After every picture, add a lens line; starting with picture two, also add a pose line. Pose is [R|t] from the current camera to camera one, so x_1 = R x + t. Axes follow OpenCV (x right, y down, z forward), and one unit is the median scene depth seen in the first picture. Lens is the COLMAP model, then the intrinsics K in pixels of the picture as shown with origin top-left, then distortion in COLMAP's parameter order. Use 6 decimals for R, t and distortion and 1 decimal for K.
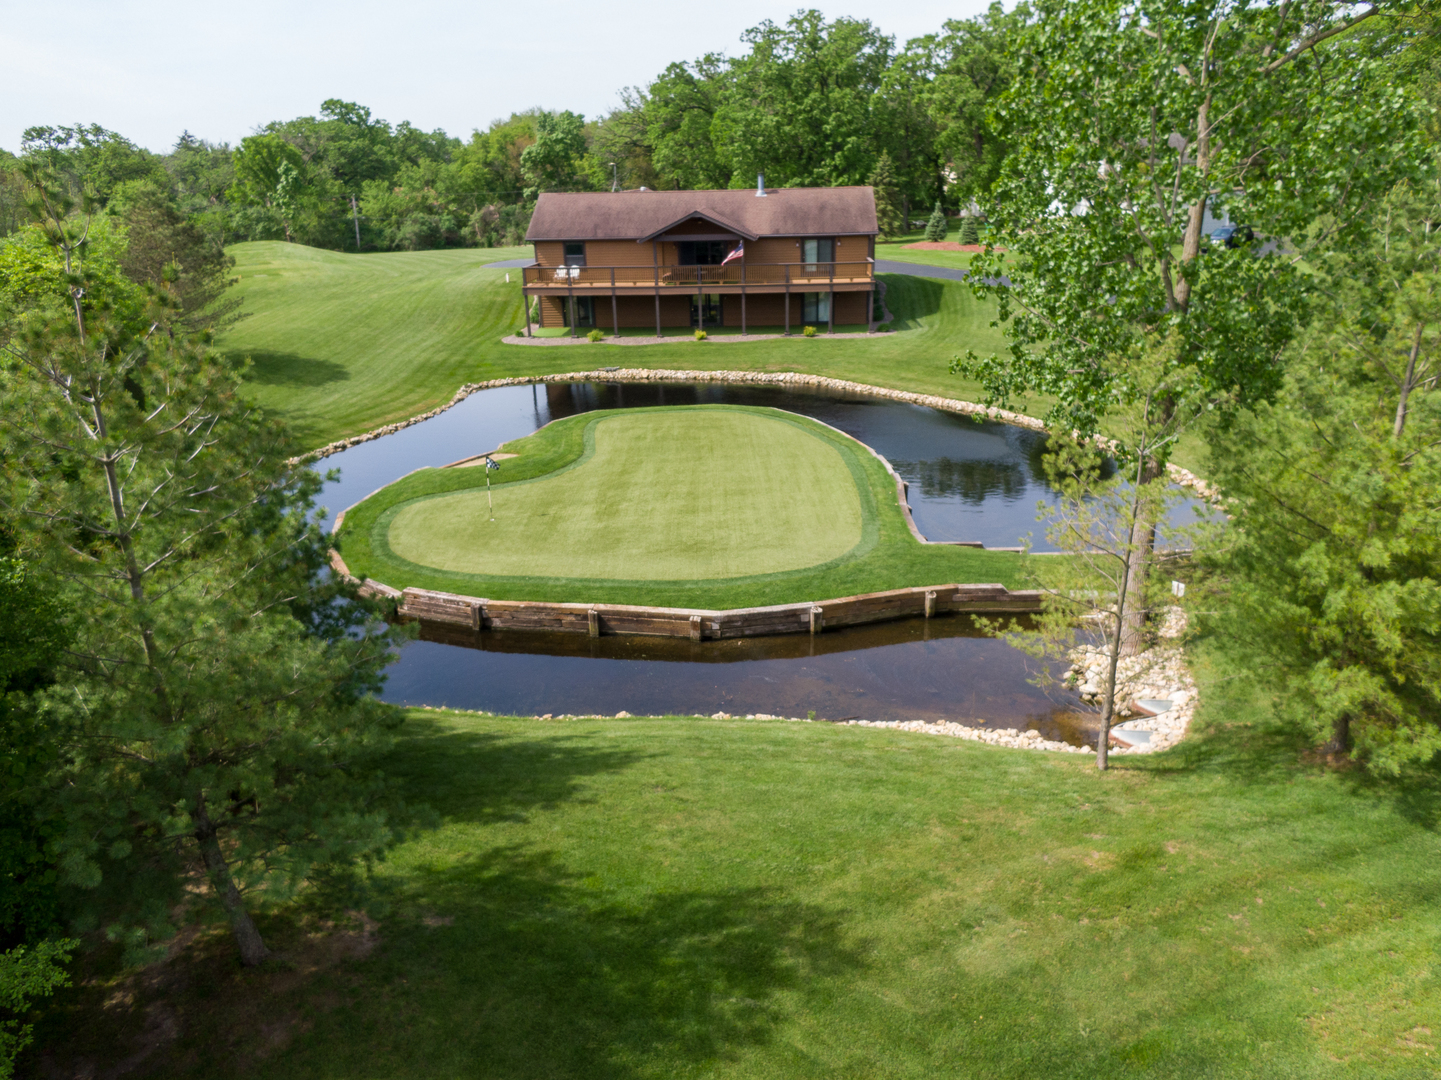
lens RADIAL K [[1023.2, 0, 722.2], [0, 1023.2, 537.4], [0, 0, 1]] dist [0.042309, -0.072866]
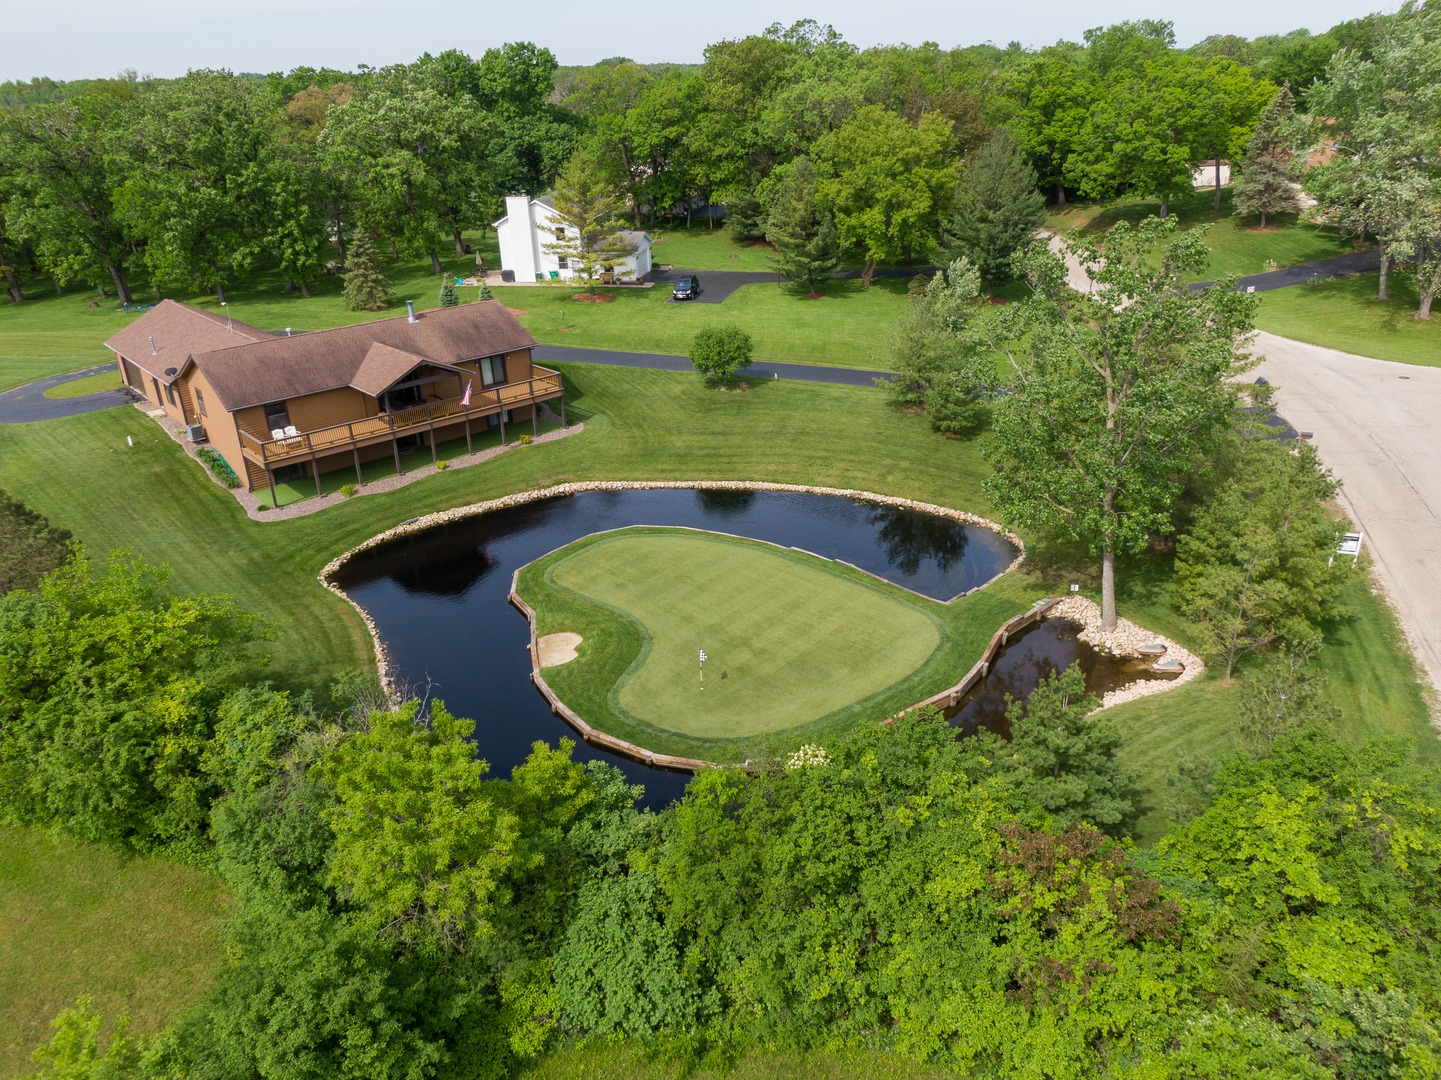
lens RADIAL K [[1023.2, 0, 722.2], [0, 1023.2, 537.4], [0, 0, 1]] dist [0.042309, -0.072866]
pose [[0.708054, -0.294606, 0.641769, -0.553089], [0.252872, 0.954329, 0.159097, -0.227250], [-0.659329, 0.049636, 0.750214, -0.027529]]
